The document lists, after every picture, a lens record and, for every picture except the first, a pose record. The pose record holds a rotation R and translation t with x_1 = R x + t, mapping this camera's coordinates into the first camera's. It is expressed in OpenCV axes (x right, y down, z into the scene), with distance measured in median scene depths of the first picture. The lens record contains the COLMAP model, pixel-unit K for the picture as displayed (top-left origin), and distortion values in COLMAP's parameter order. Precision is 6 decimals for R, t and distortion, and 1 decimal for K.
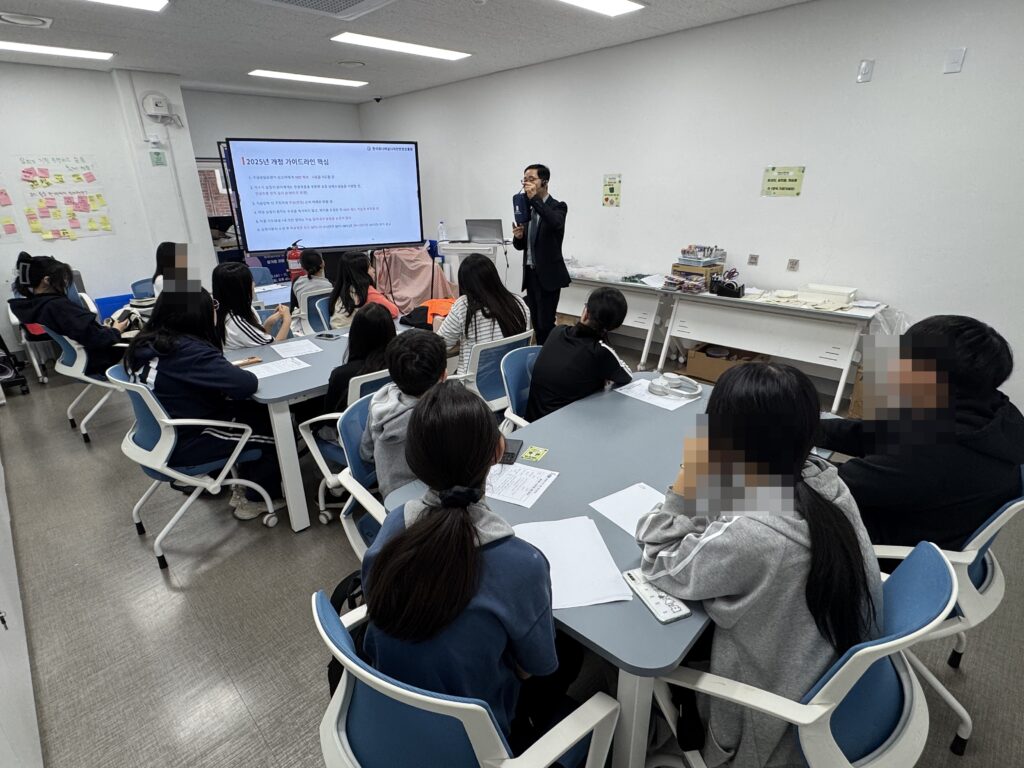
lens RADIAL K [[533.8, 0, 508.8], [0, 533.8, 383.0], [0, 0, 1]] dist [0.000378, -0.000616]
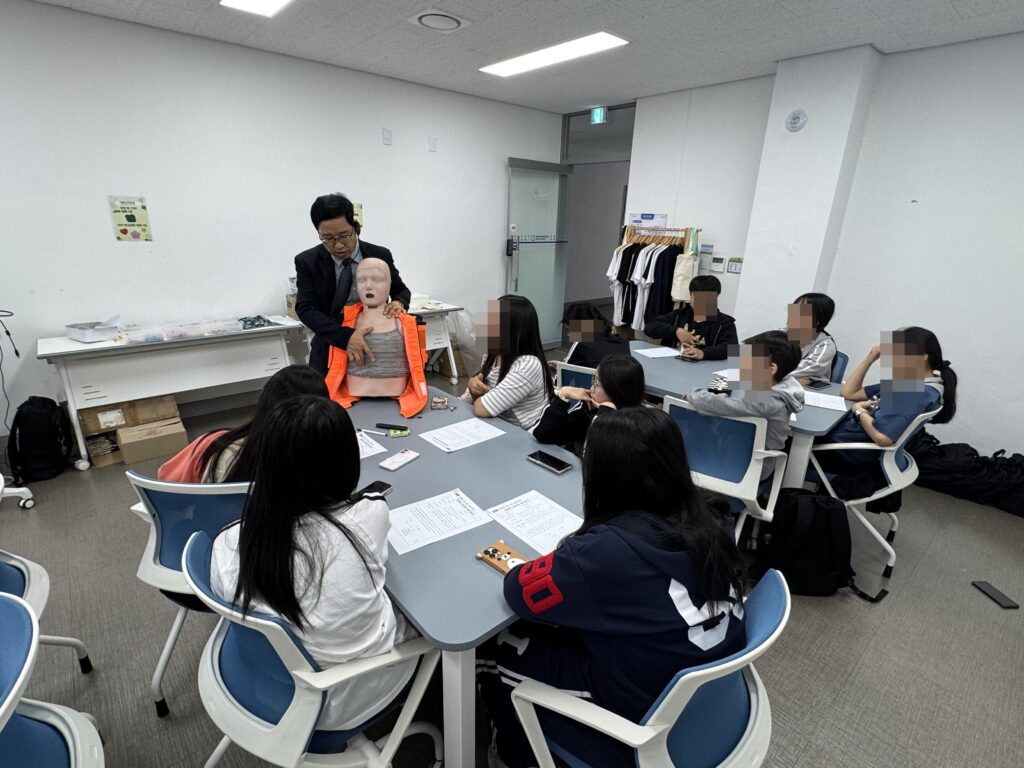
lens RADIAL K [[500.1, 0, 512.0], [0, 500.1, 384.0], [0, 0, 1]] dist [-0.000363, -0.000200]
pose [[0.043944, -0.300693, 0.952708, -0.907418], [0.321307, 0.907216, 0.271515, -0.323885], [-0.945955, 0.294181, 0.136482, 0.892371]]
